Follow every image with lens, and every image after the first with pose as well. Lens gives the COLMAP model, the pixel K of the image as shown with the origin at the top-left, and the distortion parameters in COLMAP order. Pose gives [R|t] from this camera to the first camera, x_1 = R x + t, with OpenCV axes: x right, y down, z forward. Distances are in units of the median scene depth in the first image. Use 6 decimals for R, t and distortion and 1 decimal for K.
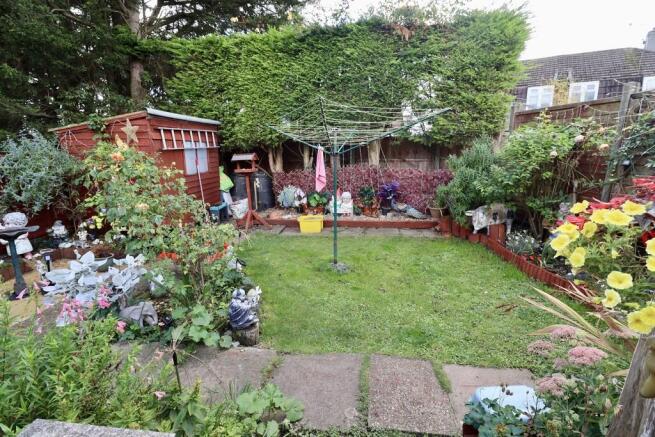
lens RADIAL K [[296.1, 0, 327.5], [0, 296.1, 218.5], [0, 0, 1]] dist [-0.017952, -0.000183]
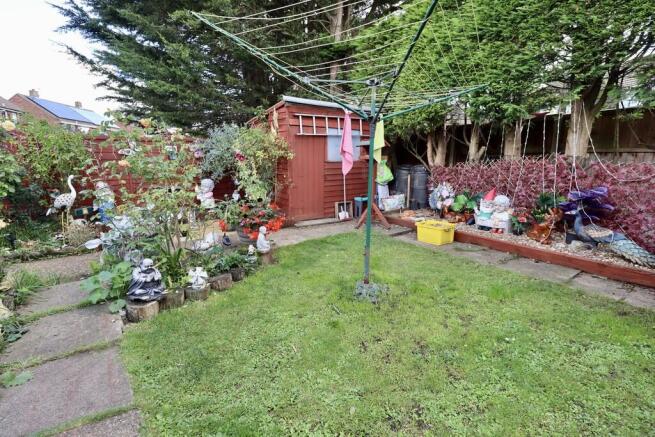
lens RADIAL K [[296.1, 0, 327.5], [0, 296.1, 218.5], [0, 0, 1]] dist [-0.017952, -0.000183]
pose [[0.682920, 0.162138, -0.712272, 0.283093], [-0.172232, 0.983306, 0.058699, -0.013119], [0.709899, 0.082589, 0.699445, 0.296489]]
